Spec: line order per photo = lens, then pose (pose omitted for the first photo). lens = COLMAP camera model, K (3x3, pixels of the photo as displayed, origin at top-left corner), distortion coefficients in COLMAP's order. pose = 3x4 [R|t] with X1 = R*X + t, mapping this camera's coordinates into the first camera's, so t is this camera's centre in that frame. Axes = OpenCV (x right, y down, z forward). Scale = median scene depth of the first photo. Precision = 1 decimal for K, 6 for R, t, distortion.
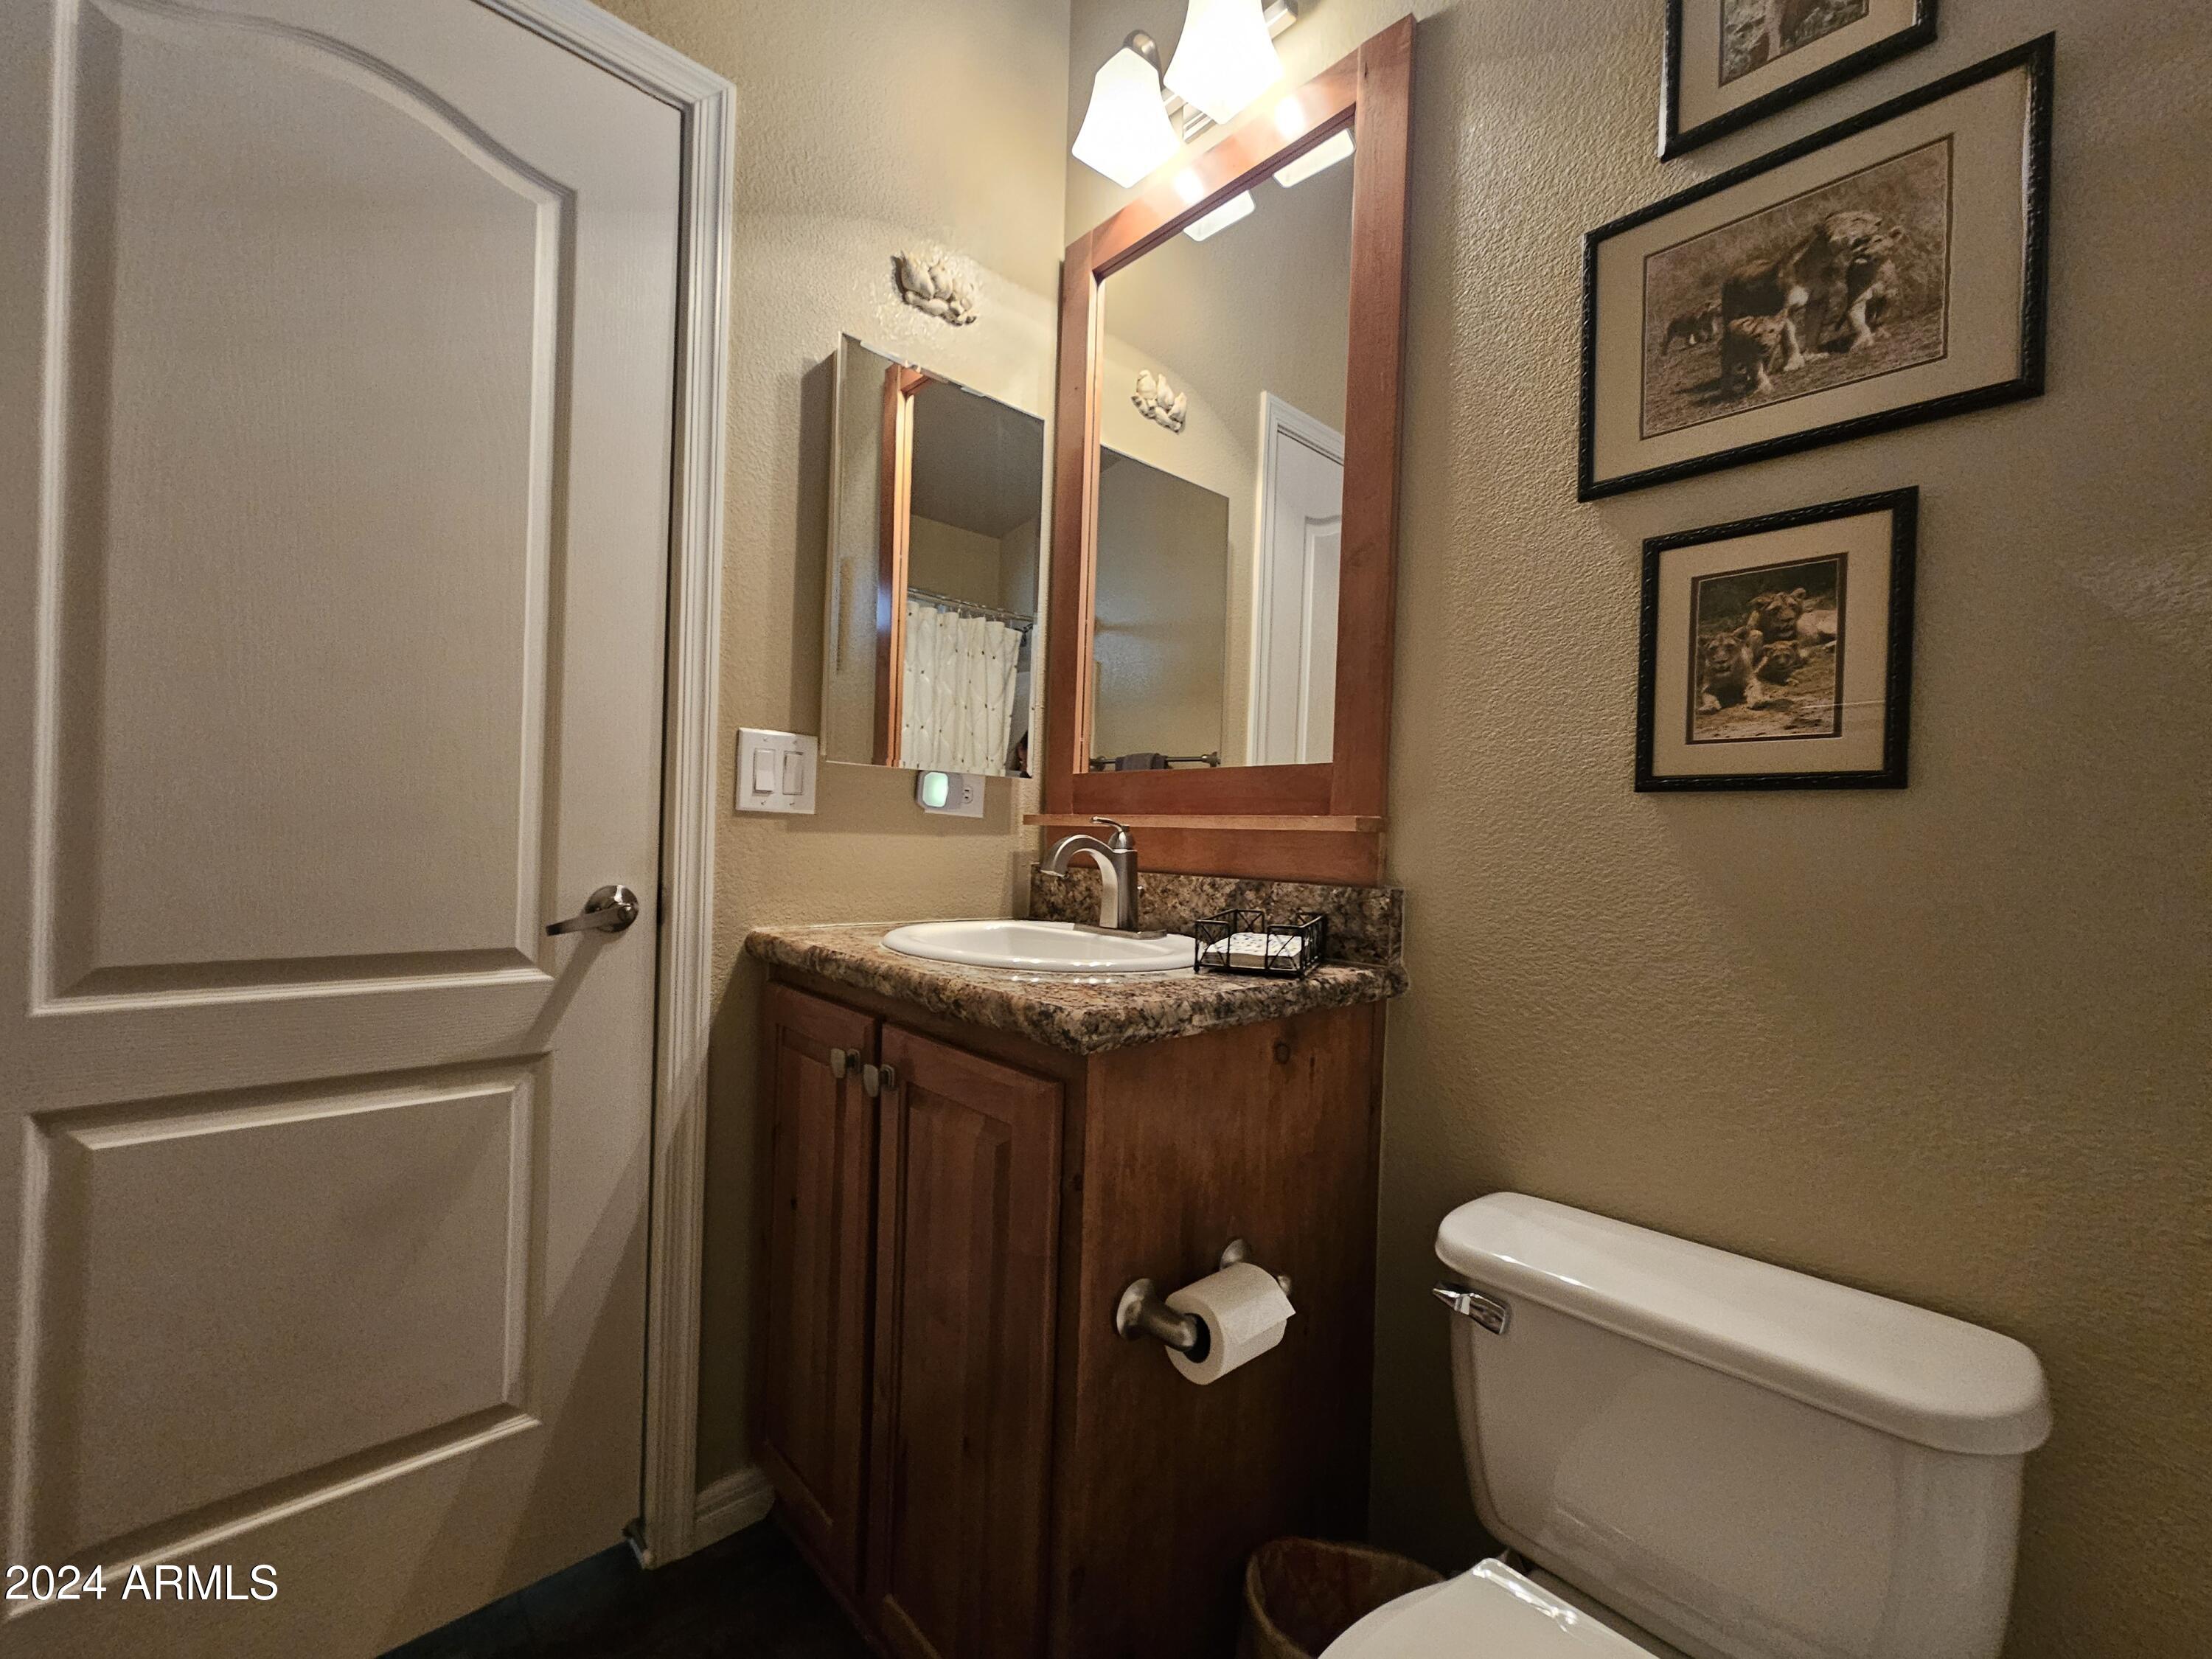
lens RADIAL K [[910.2, 0, 1091.3], [0, 910.2, 837.0], [0, 0, 1]] dist [-0.005369, 0.002472]
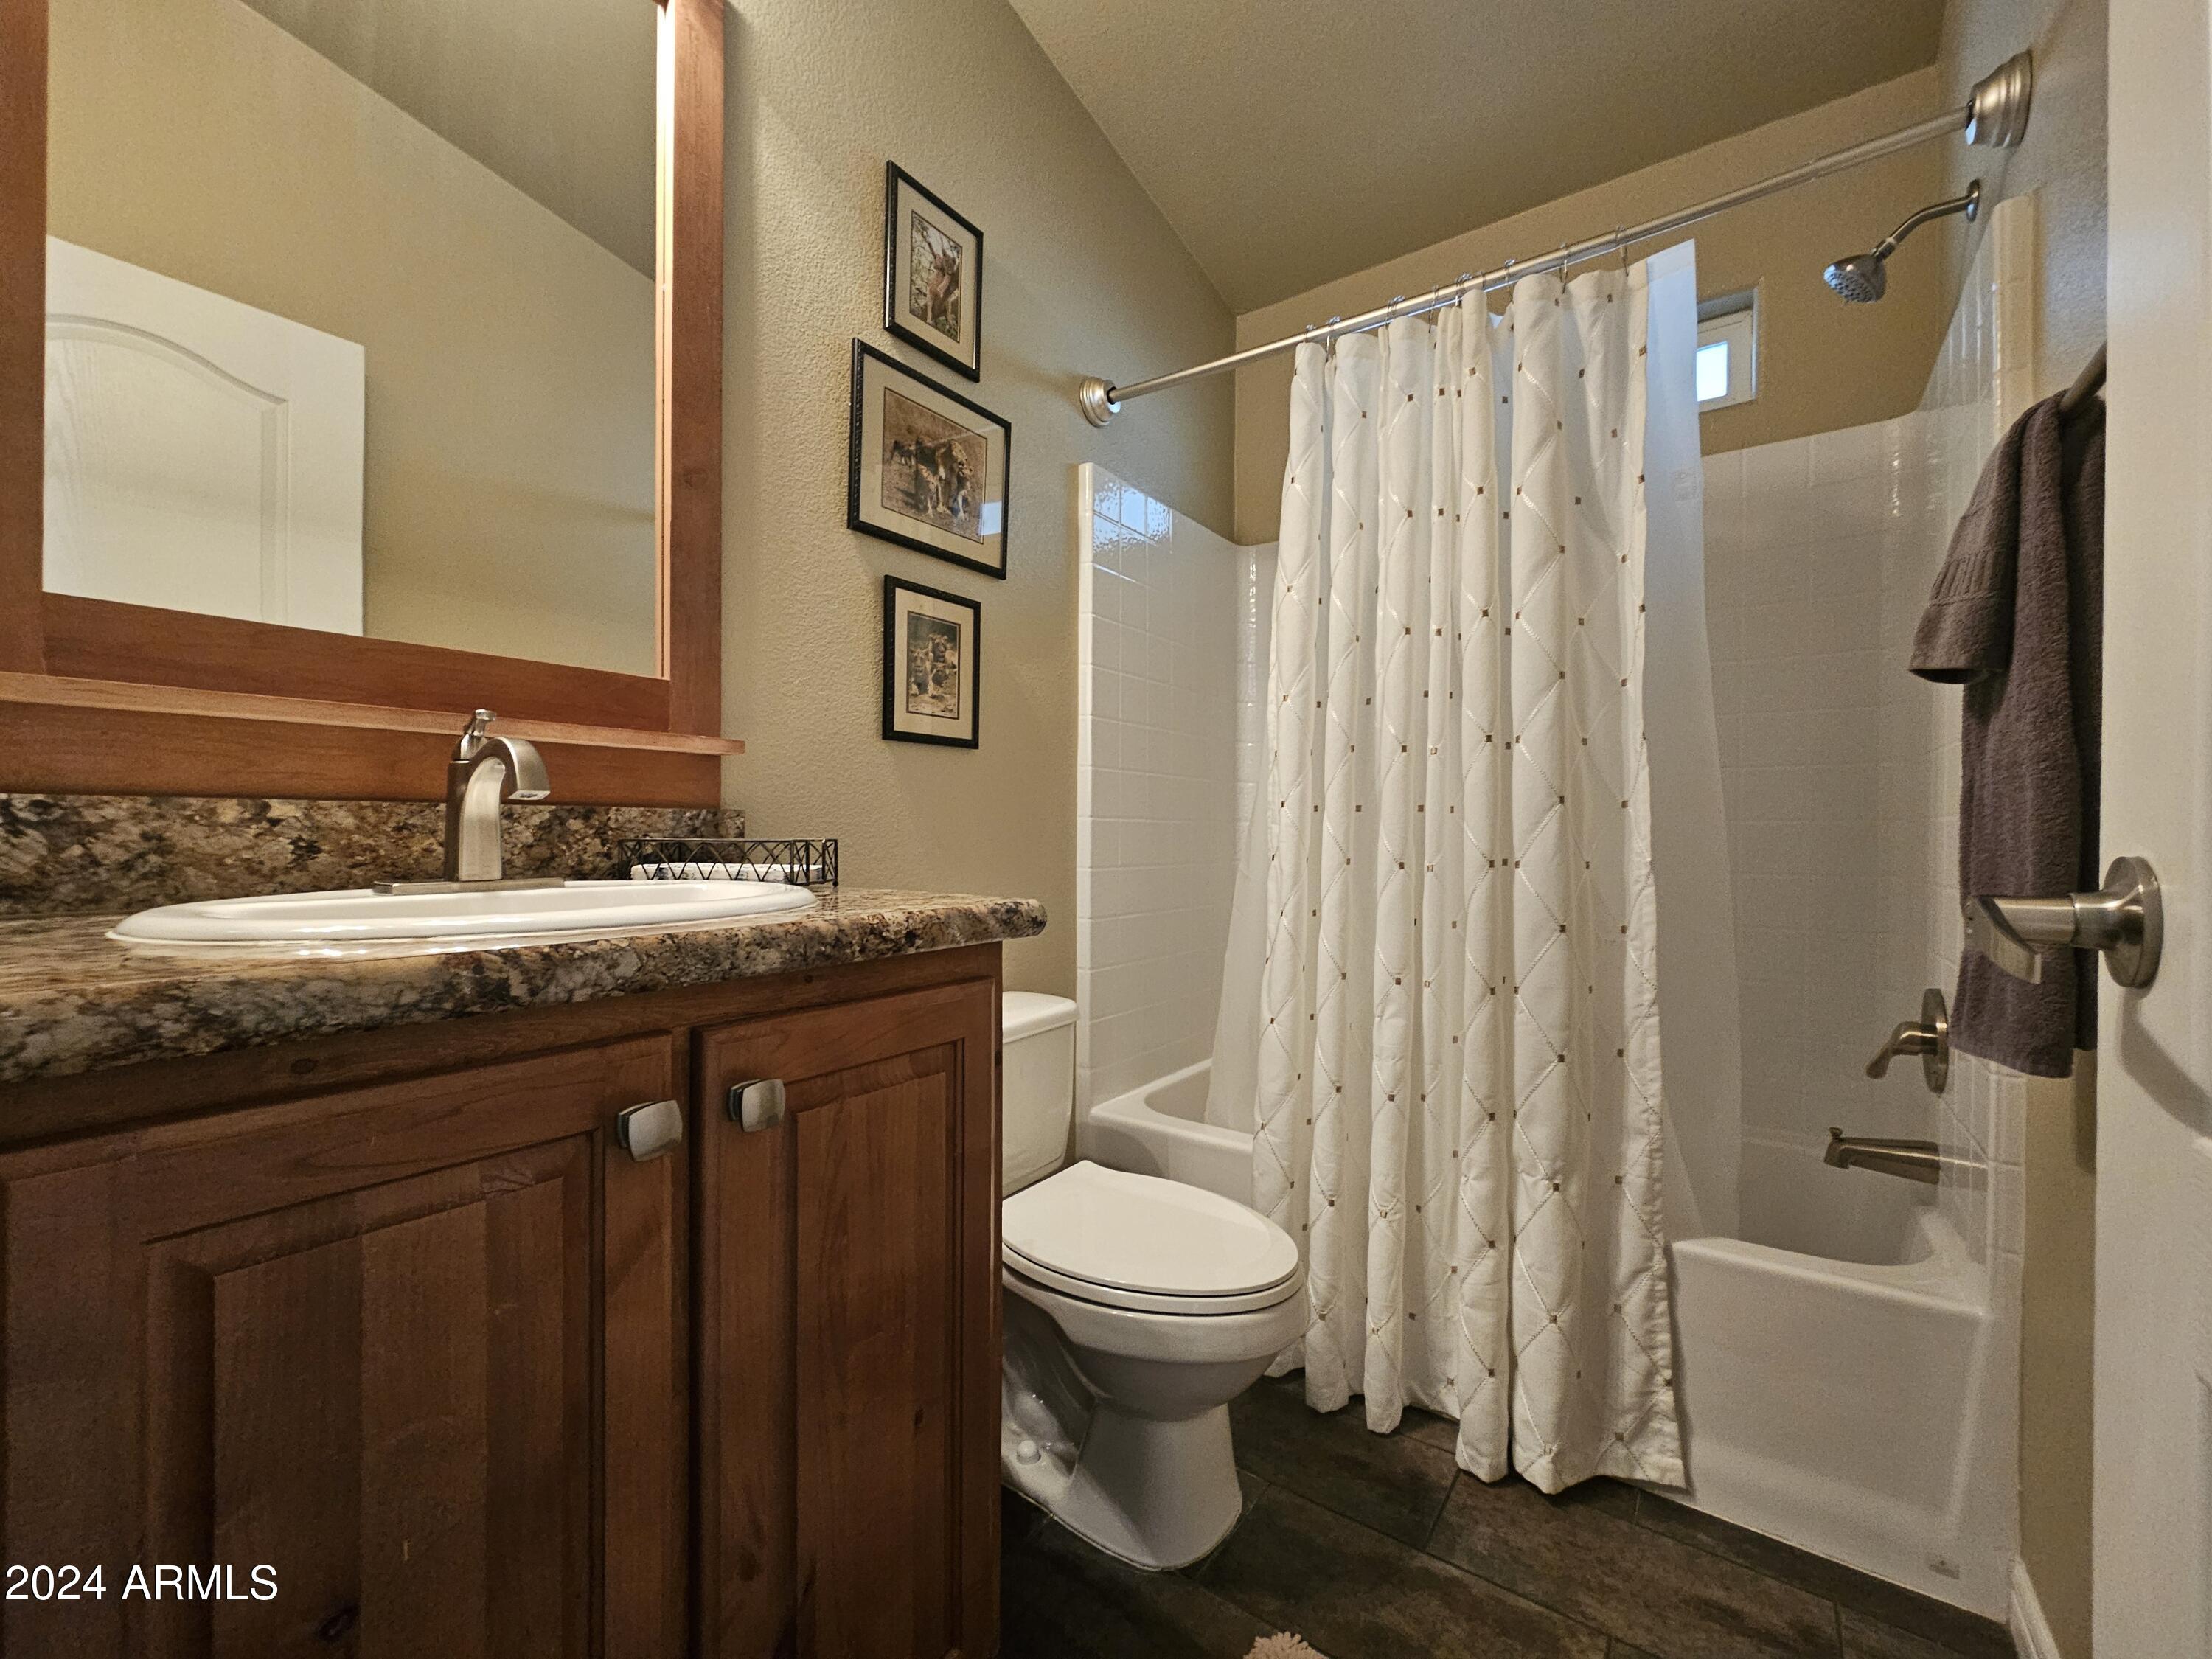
lens RADIAL K [[910.2, 0, 1102.1], [0, 910.2, 832.3], [0, 0, 1]] dist [-0.005369, 0.002472]
pose [[-0.204933, -0.034300, 0.978175, -1.018145], [-0.011127, 0.999403, 0.032713, 0.054781], [-0.978713, -0.004180, -0.205193, 0.991721]]
